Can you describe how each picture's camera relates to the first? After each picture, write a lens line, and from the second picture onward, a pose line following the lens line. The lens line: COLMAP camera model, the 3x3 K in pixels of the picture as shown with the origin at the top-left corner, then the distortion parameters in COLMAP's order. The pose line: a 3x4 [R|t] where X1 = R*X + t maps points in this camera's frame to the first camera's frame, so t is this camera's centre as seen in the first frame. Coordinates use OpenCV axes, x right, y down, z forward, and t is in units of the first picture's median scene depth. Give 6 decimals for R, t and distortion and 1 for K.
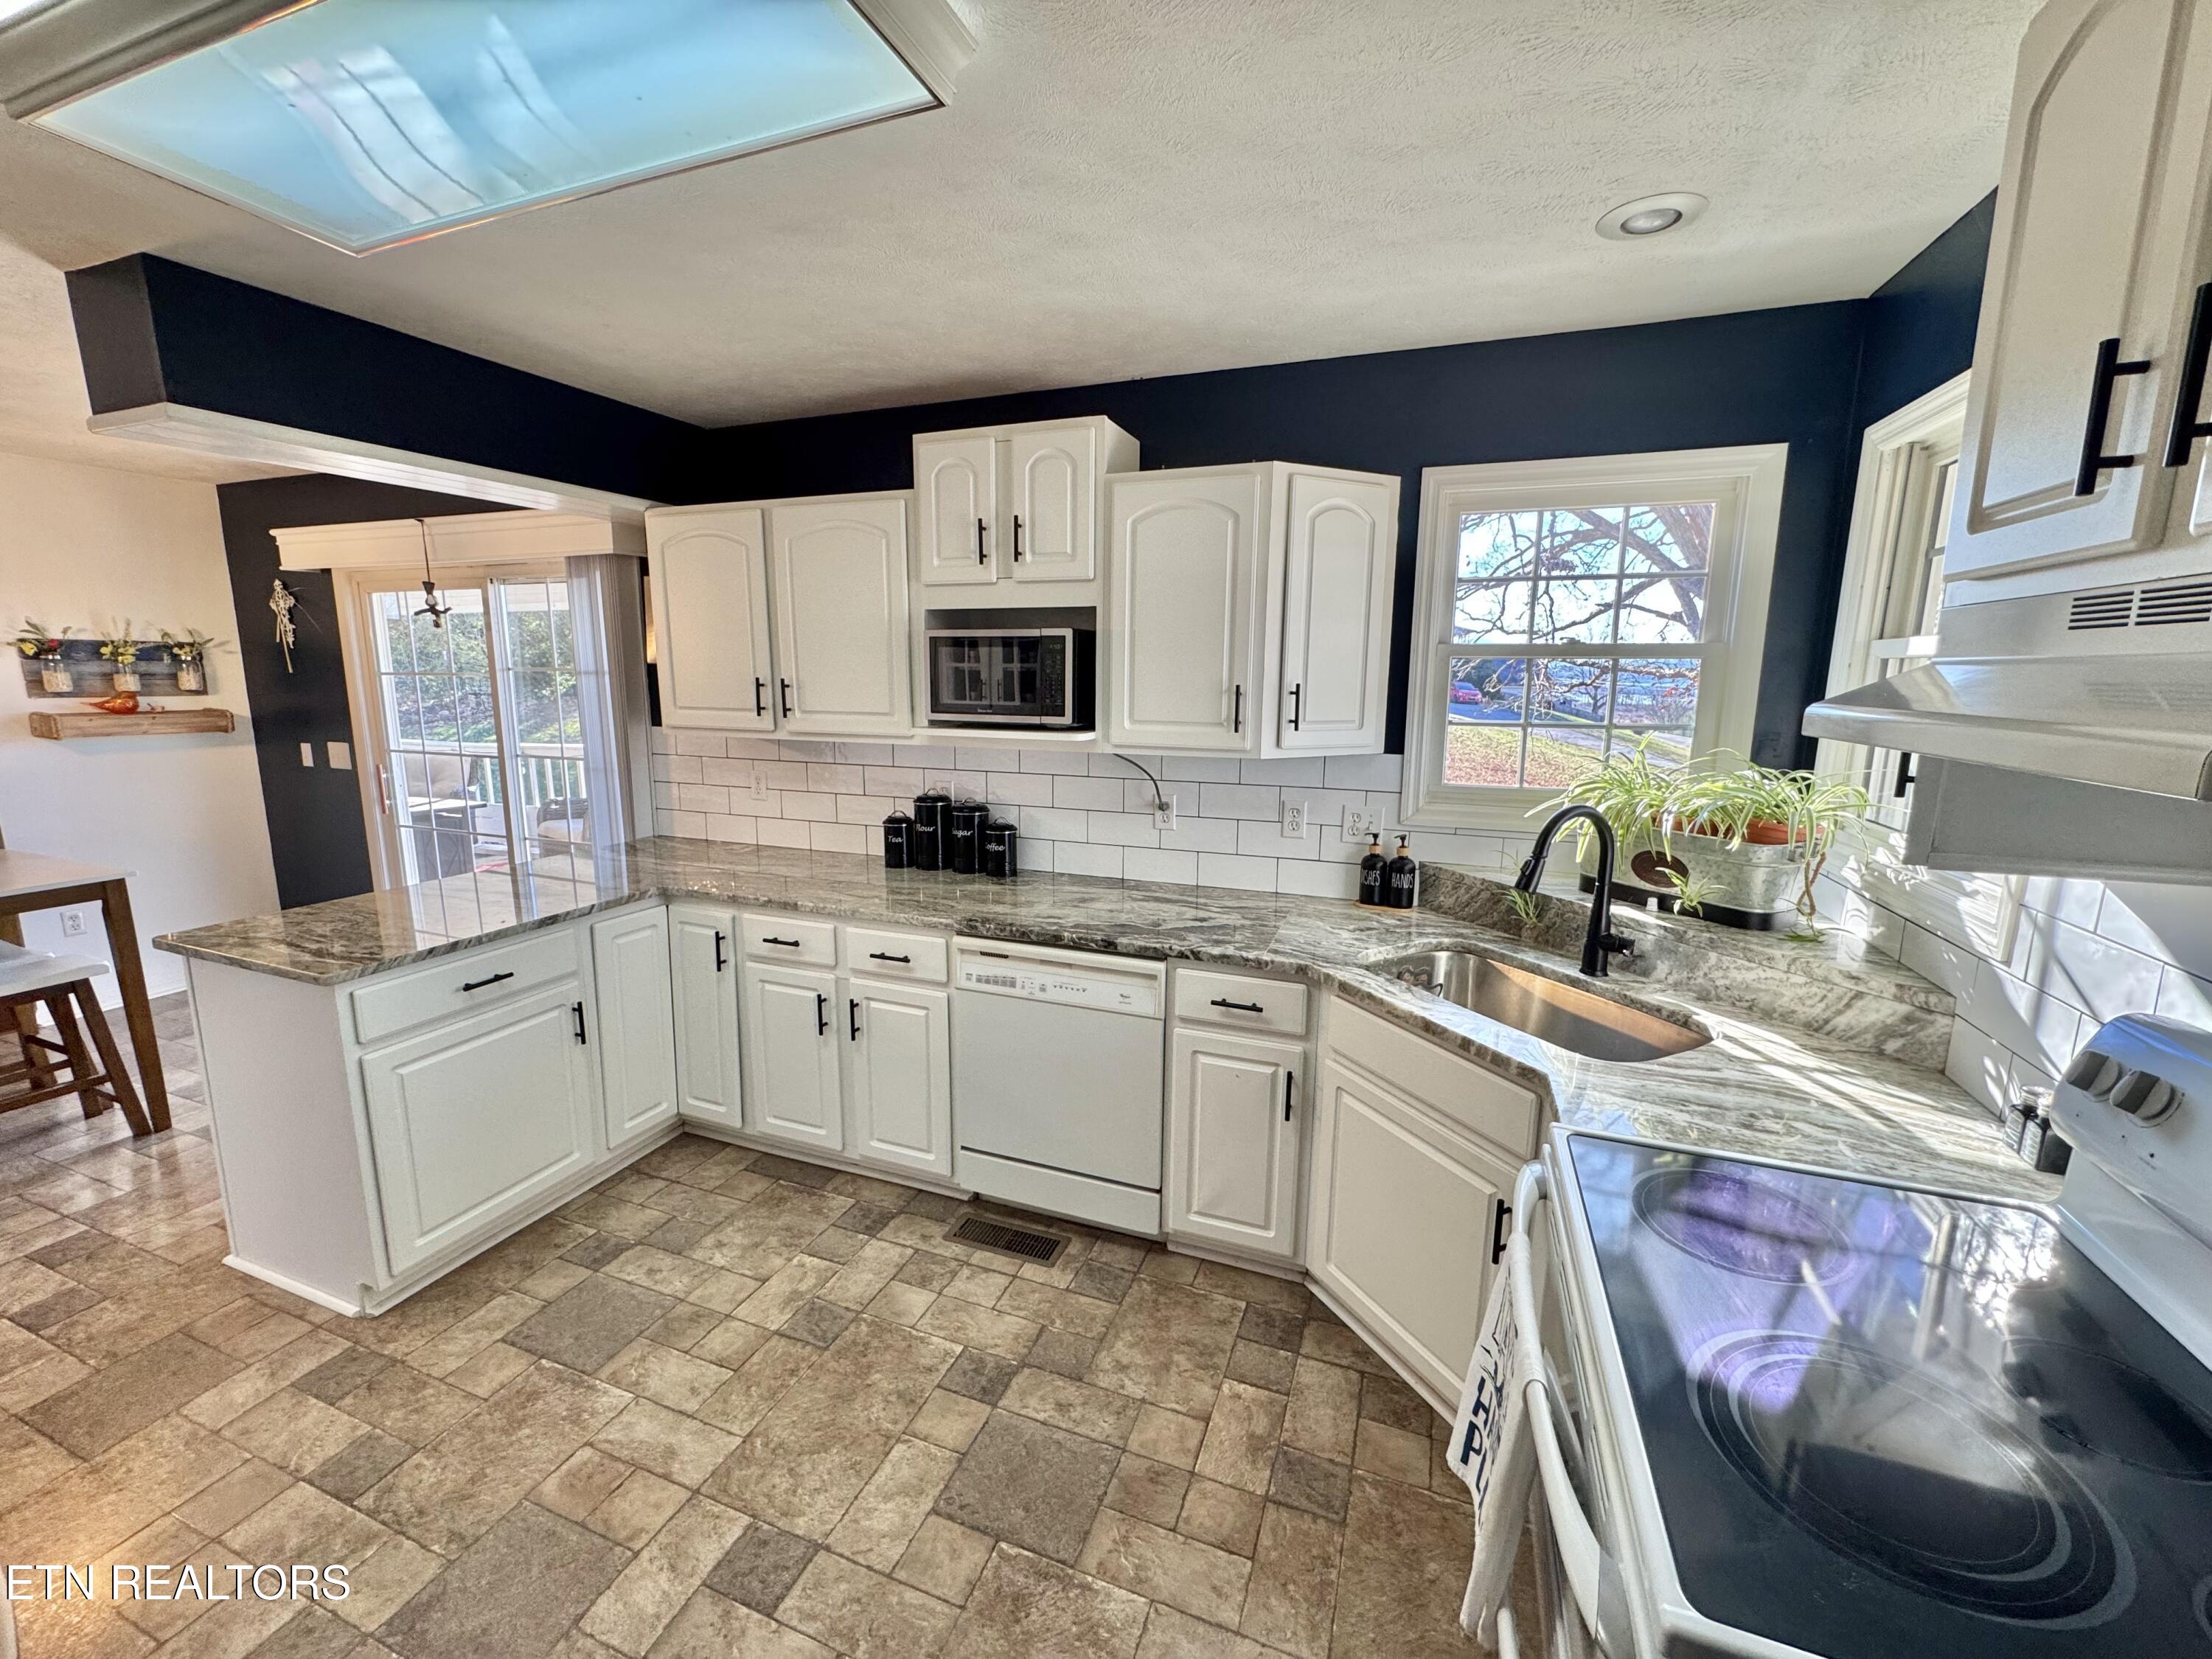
lens RADIAL K [[922.1, 0, 1106.0], [0, 922.1, 829.5], [0, 0, 1]] dist [-0.002241, 0.000111]
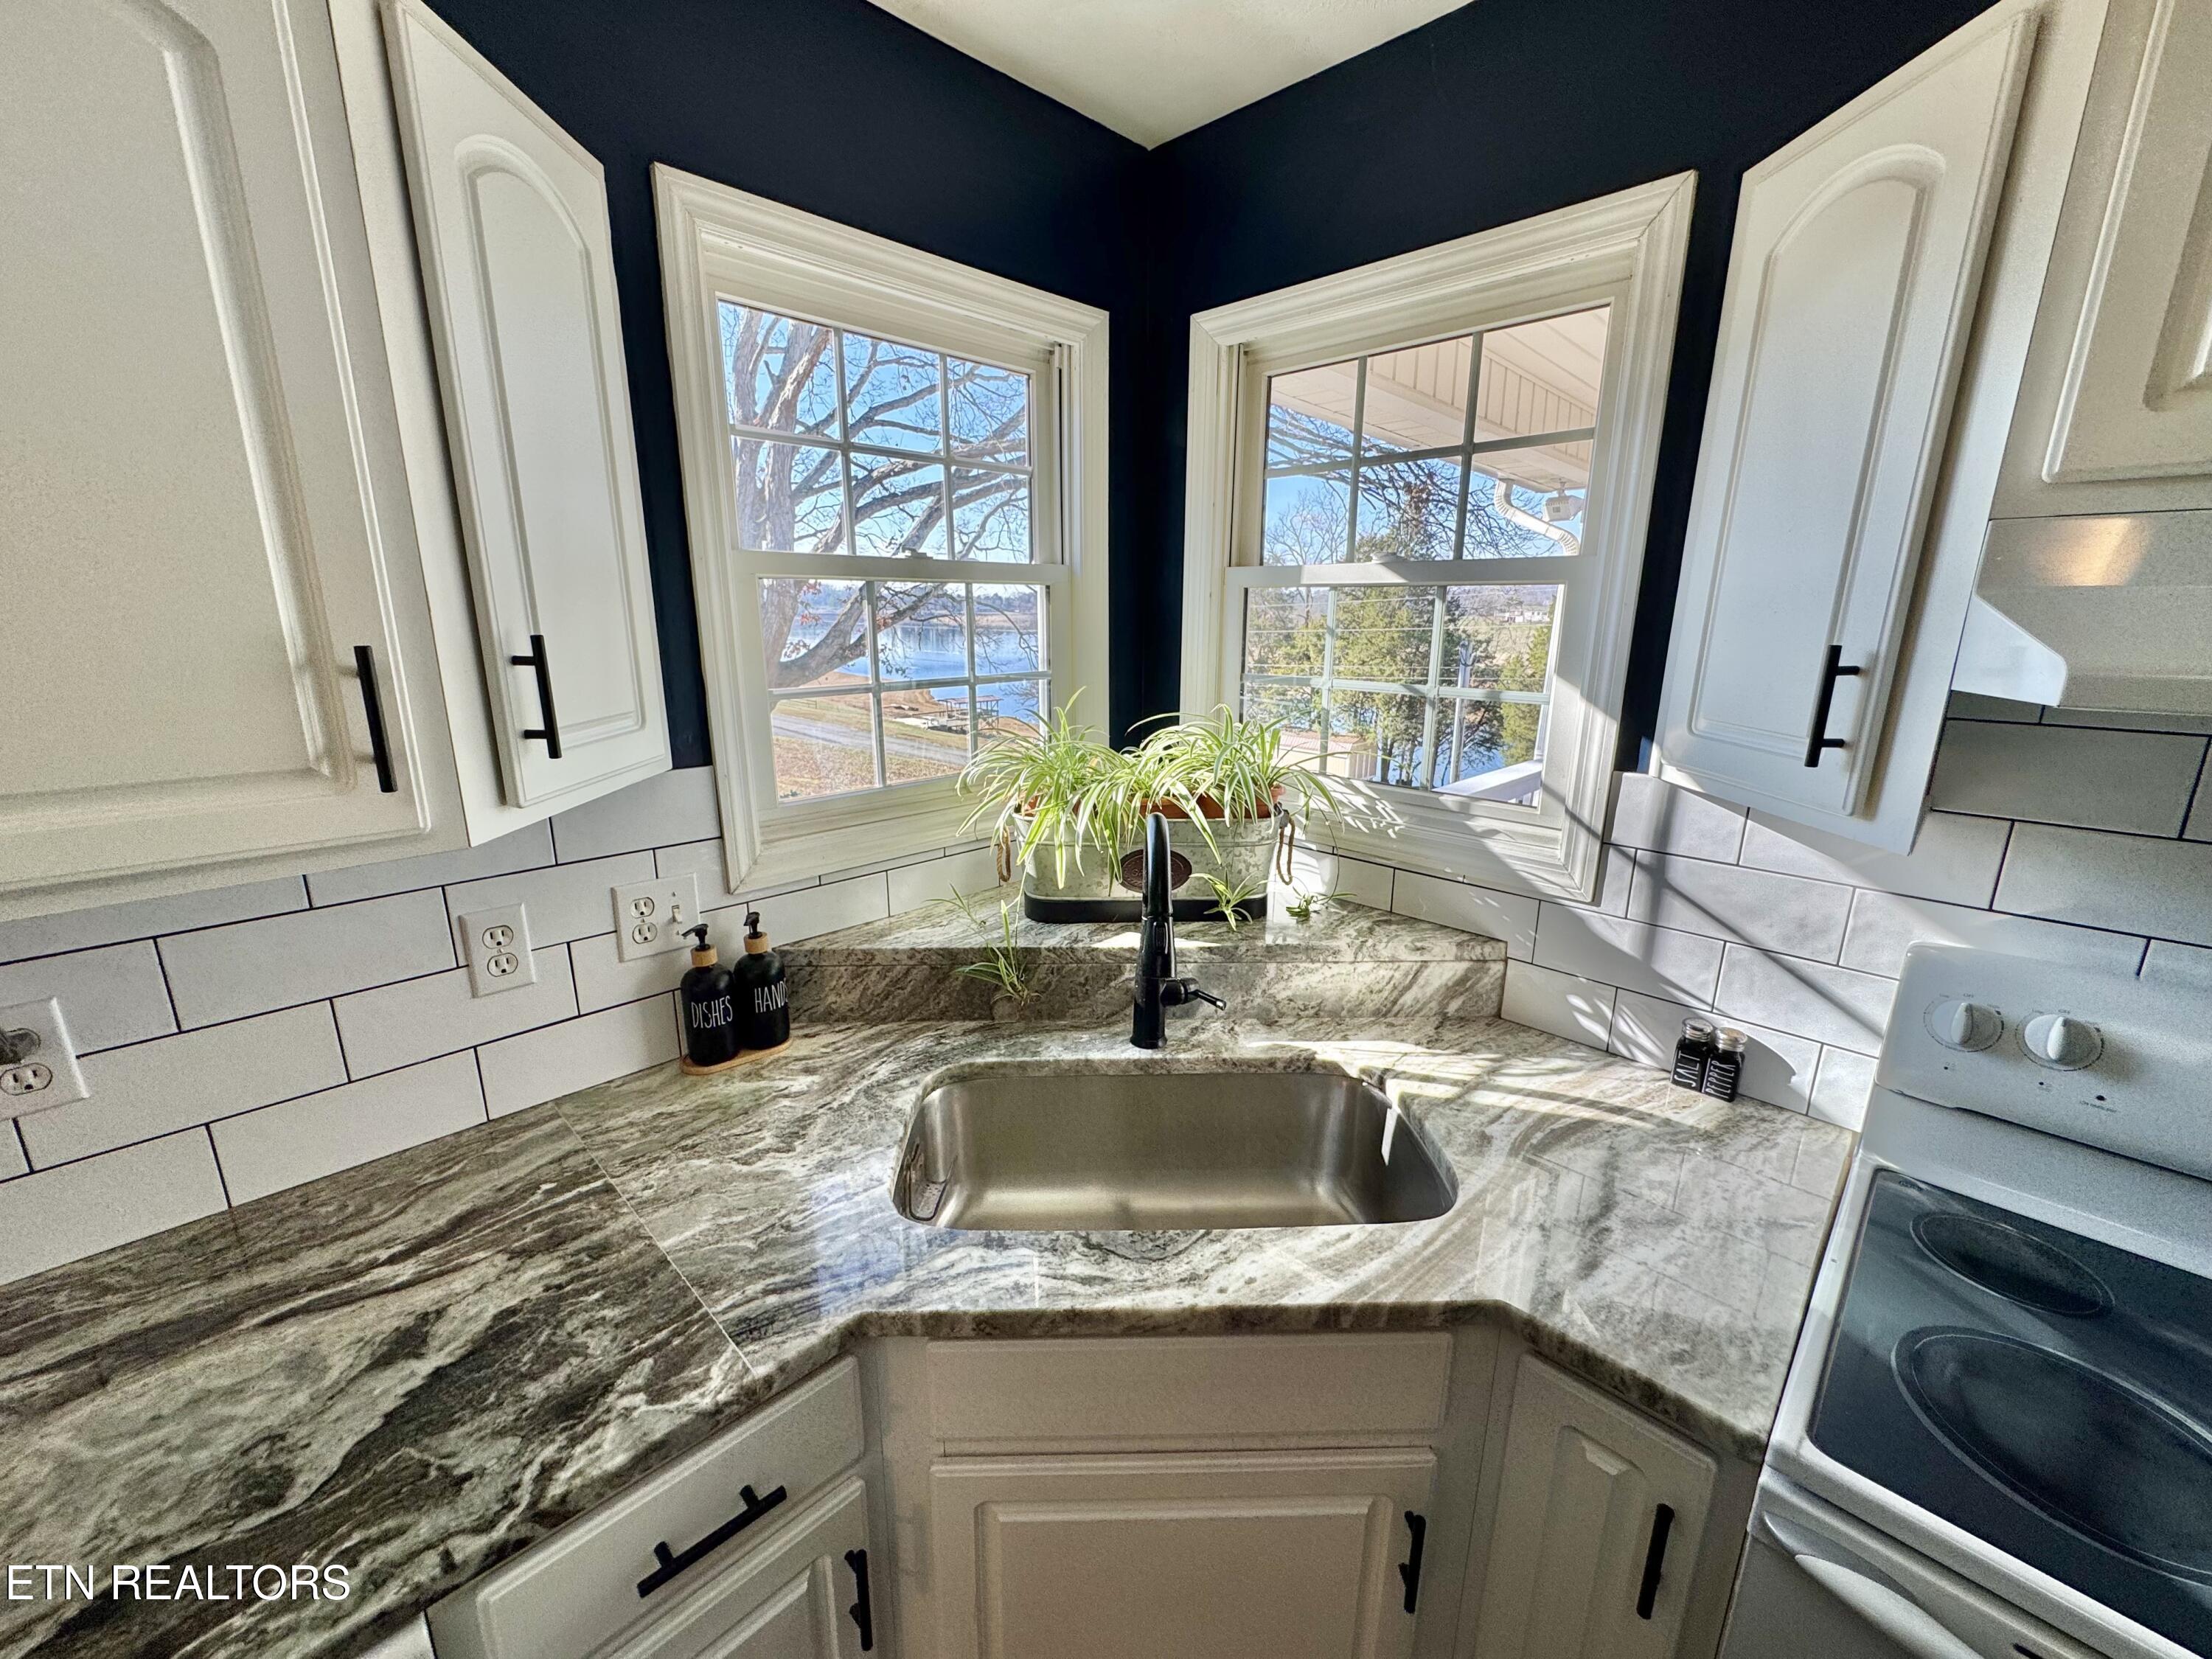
lens RADIAL K [[881.2, 0, 1100.6], [0, 881.2, 827.7], [0, 0, 1]] dist [-0.001050, -0.000127]
pose [[0.416261, -0.226366, 0.880617, -0.036908], [0.154980, 0.972005, 0.176599, -0.118491], [-0.895940, 0.062967, 0.439690, 0.687746]]
